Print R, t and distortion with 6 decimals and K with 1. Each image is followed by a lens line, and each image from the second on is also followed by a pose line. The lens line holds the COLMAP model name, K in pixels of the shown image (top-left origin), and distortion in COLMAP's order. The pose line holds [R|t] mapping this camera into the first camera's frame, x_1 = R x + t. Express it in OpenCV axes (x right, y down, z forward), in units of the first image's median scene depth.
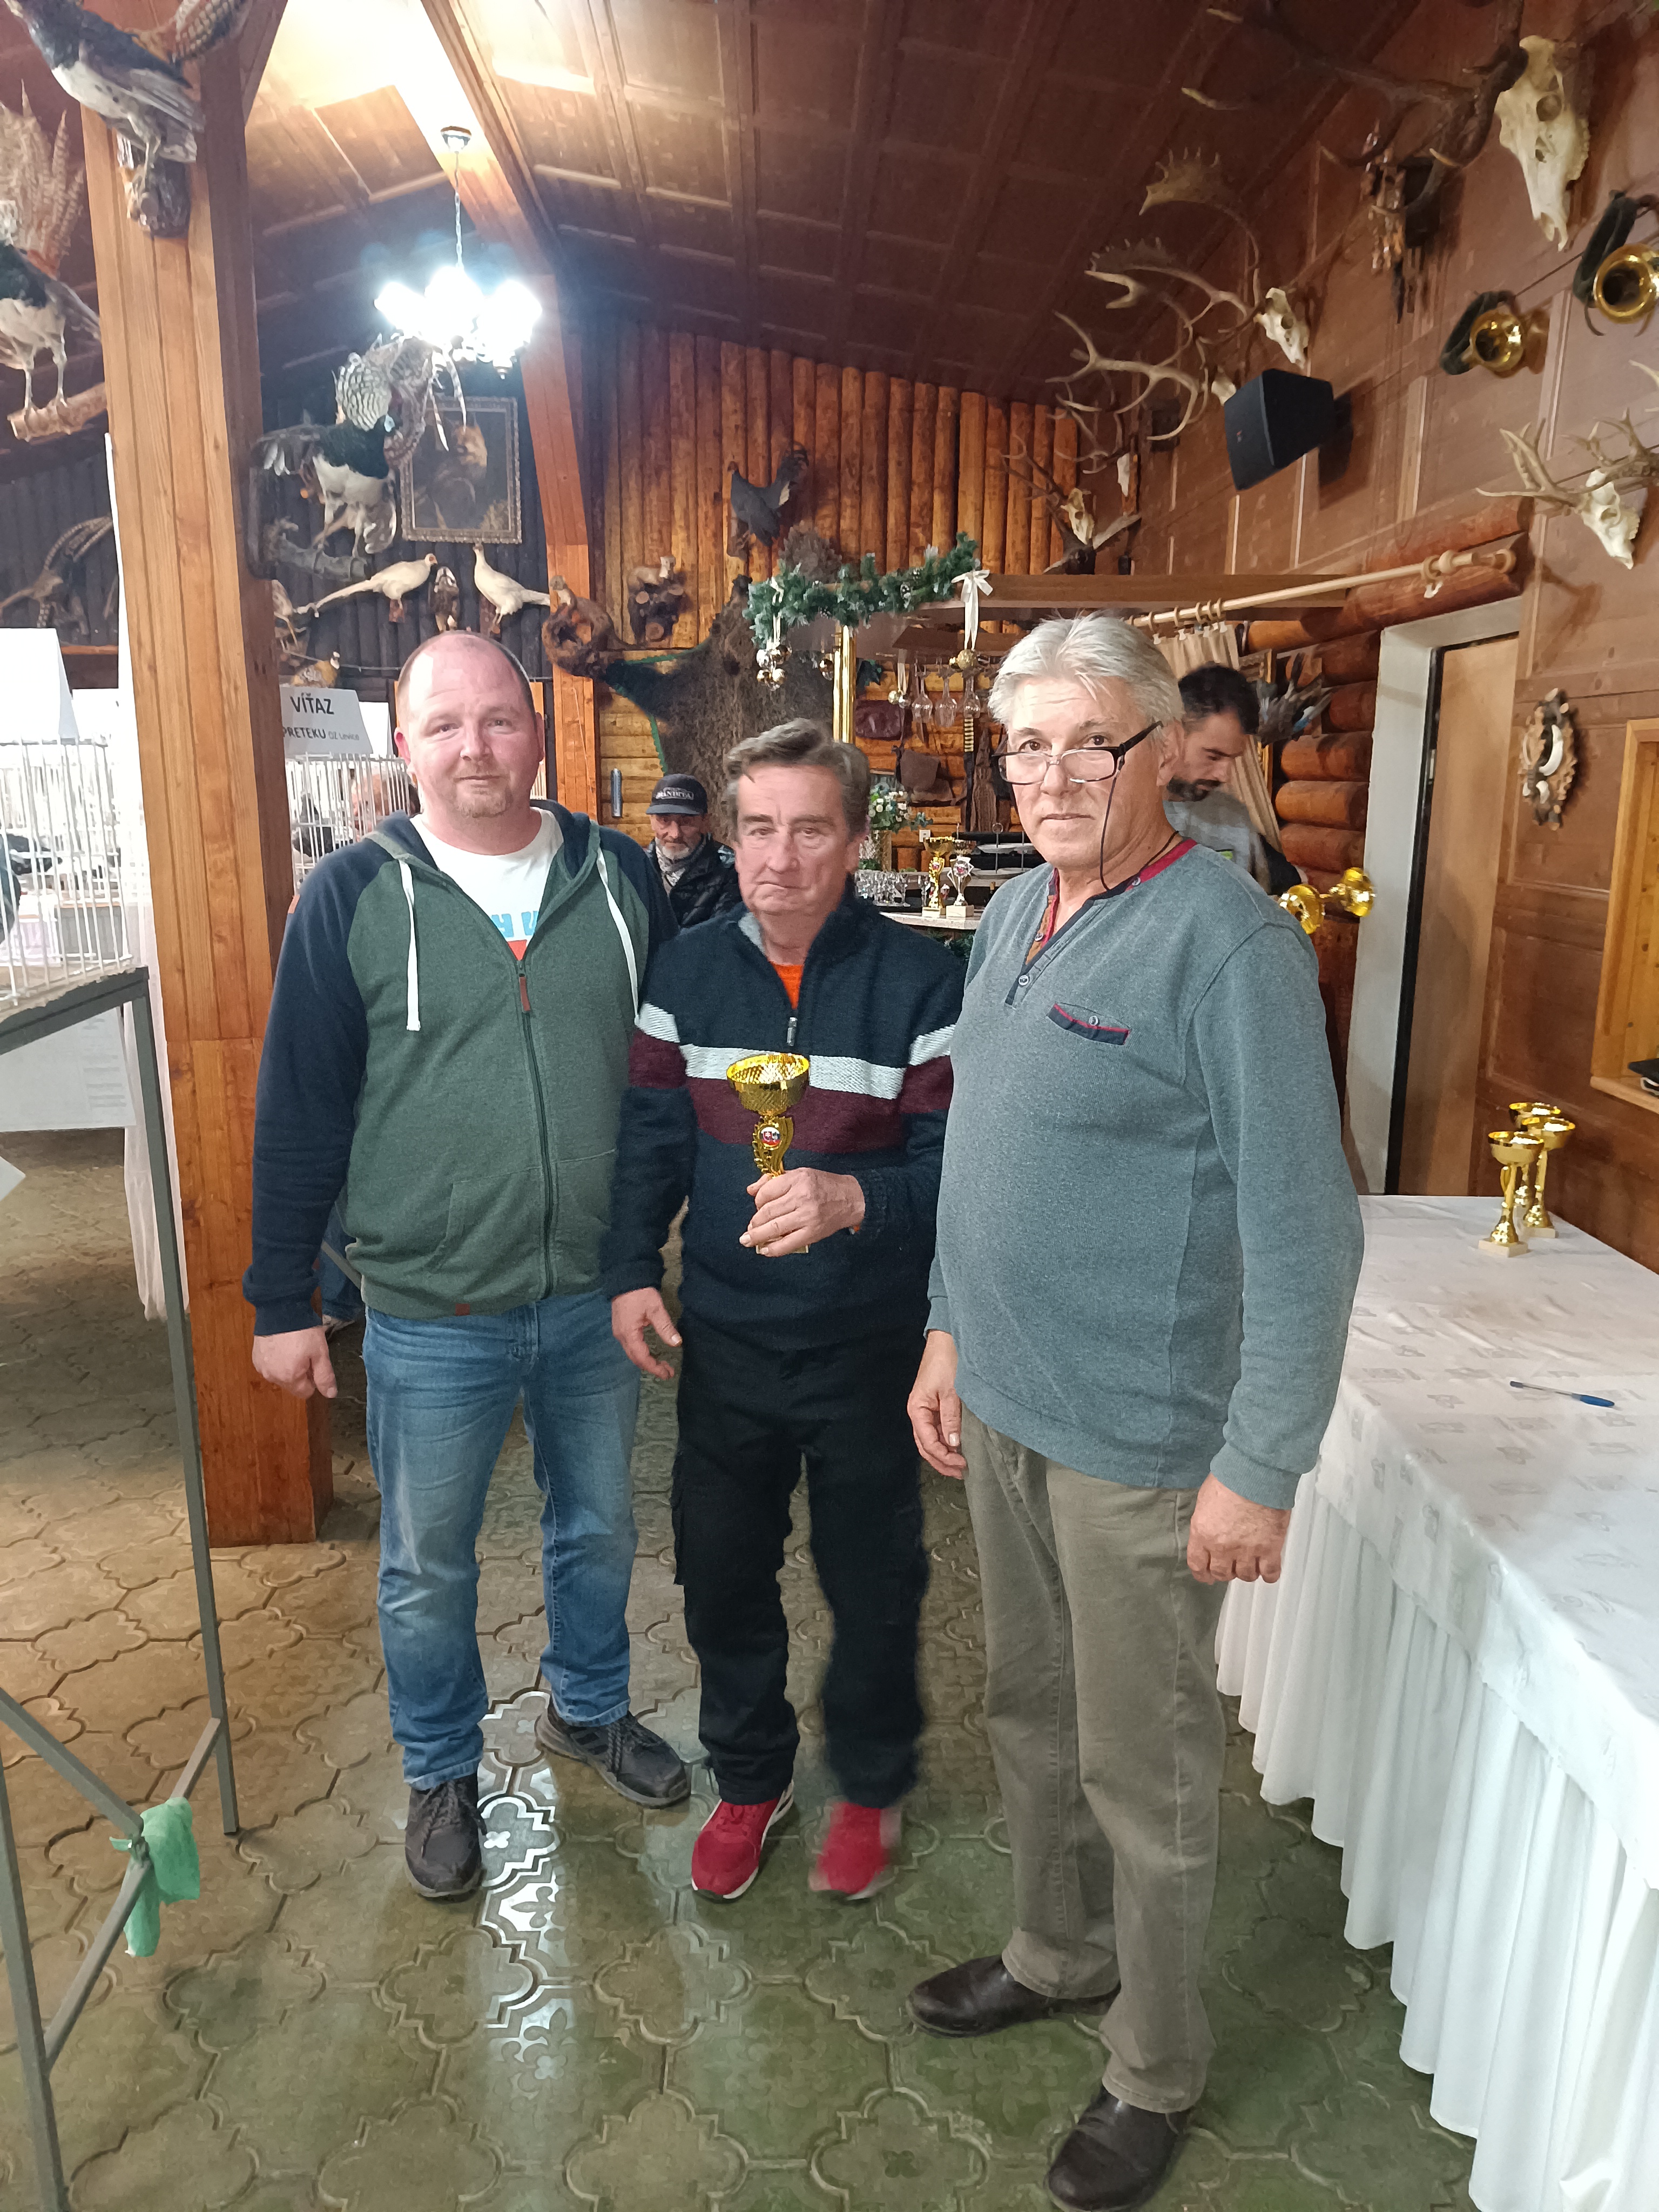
lens RADIAL K [[1531.0, 0, 822.1], [0, 1531.0, 1109.1], [0, 0, 1]] dist [0.011533, -0.012996]
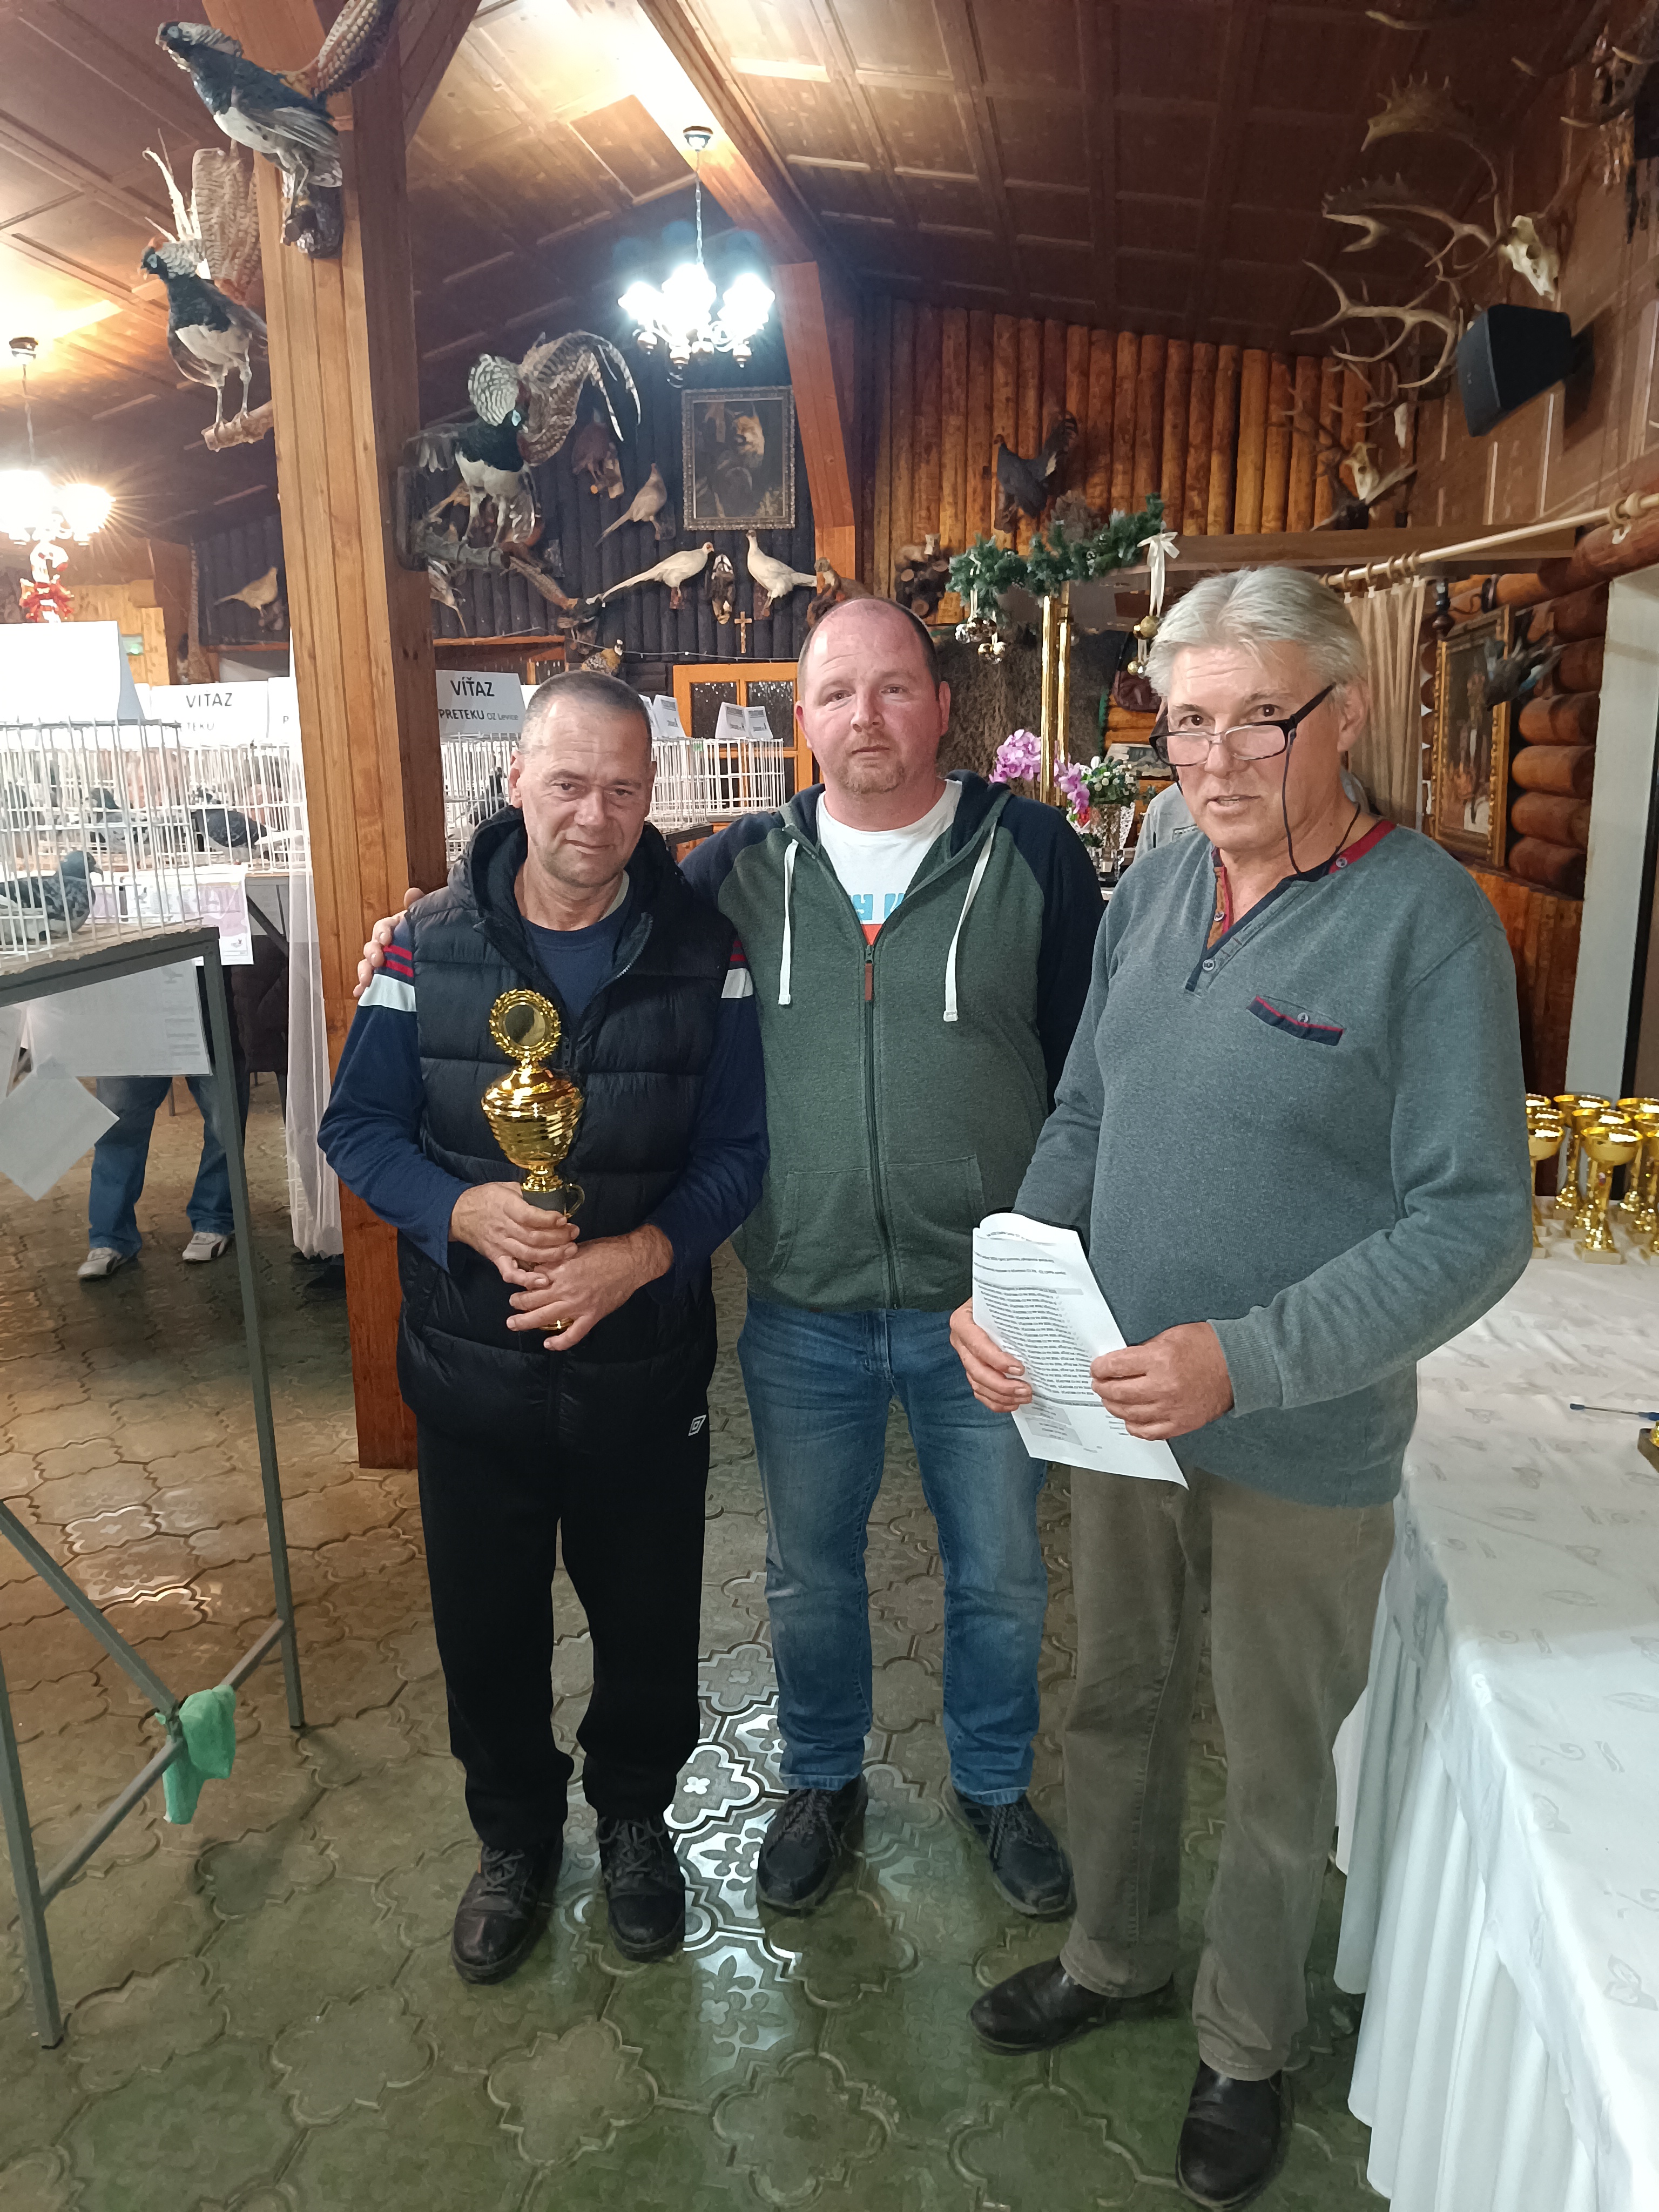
lens RADIAL K [[1524.6, 0, 833.2], [0, 1524.6, 1086.8], [0, 0, 1]] dist [0.049773, -0.070629]
pose [[0.977284, 0.033147, -0.209325, 0.108603], [-0.033095, 0.999445, 0.003753, 0.001495], [0.209333, 0.003260, 0.977839, 0.008054]]
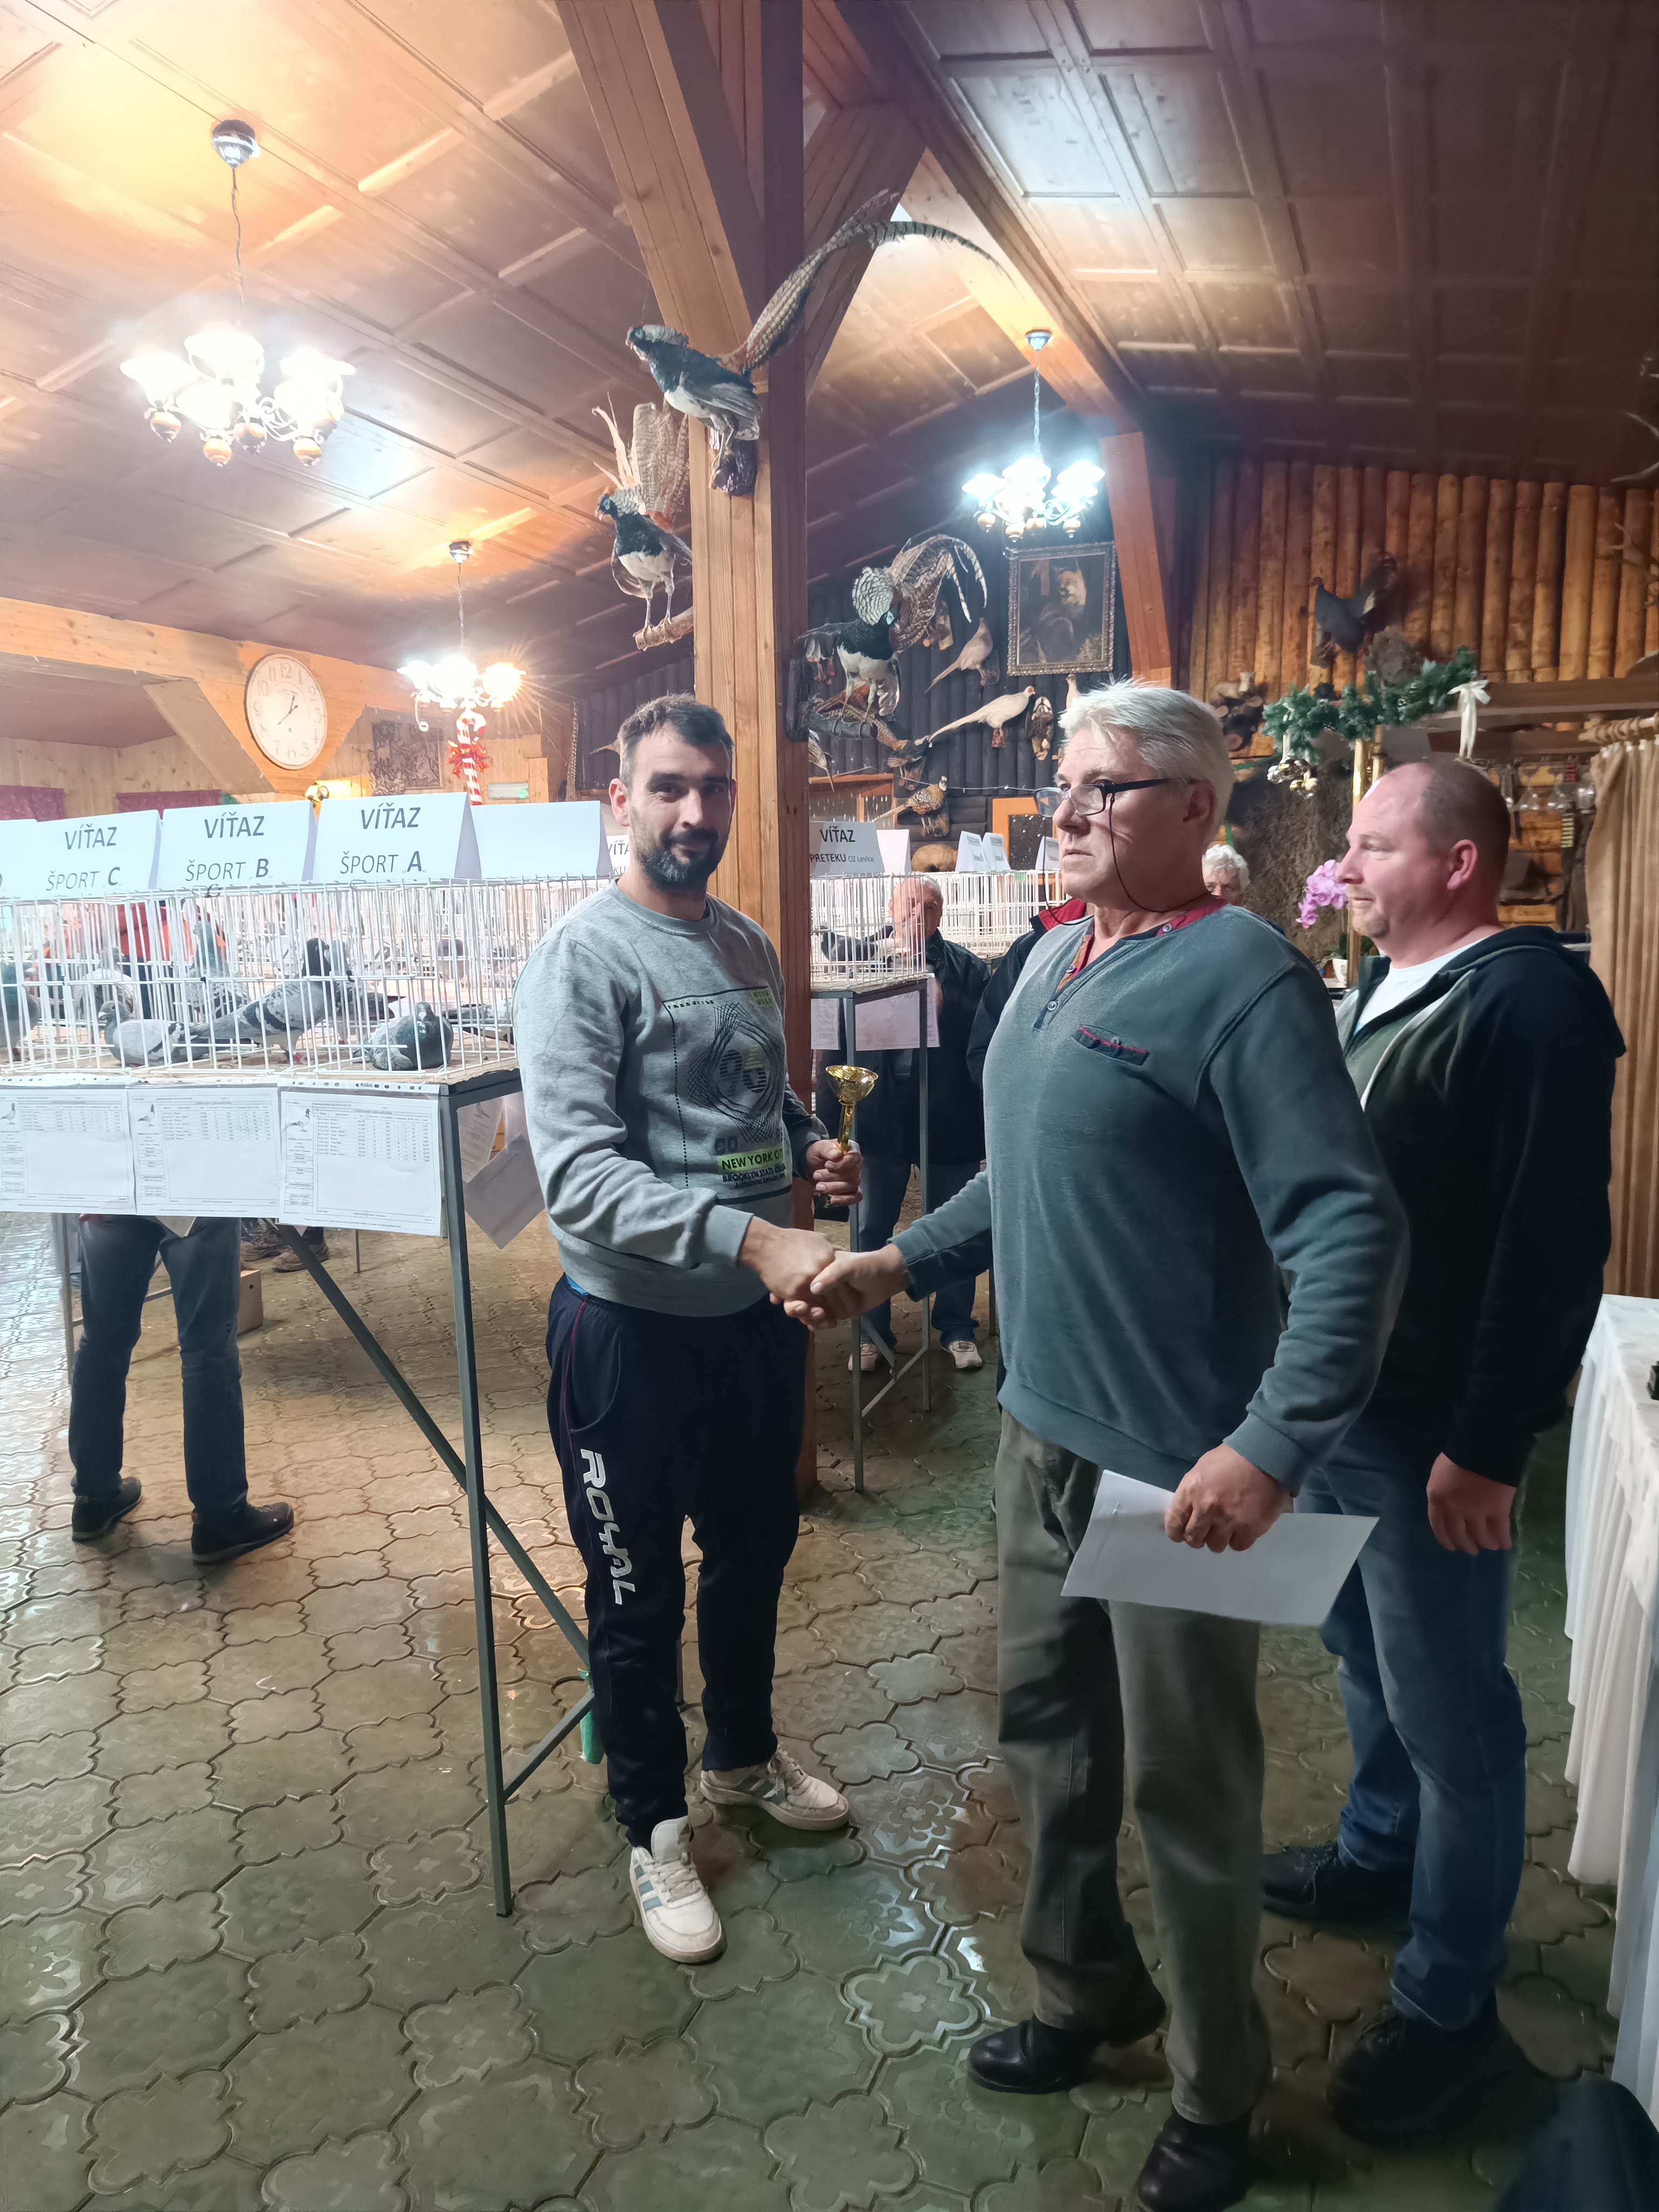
lens RADIAL K [[1517.6, 0, 826.8], [0, 1517.6, 1102.3], [0, 0, 1]] dist [0.059461, -0.086861]
pose [[0.915883, 0.042707, -0.399168, 0.122448], [-0.069020, 0.996271, -0.051775, 0.013273], [0.395468, 0.074971, 0.915415, -0.092115]]
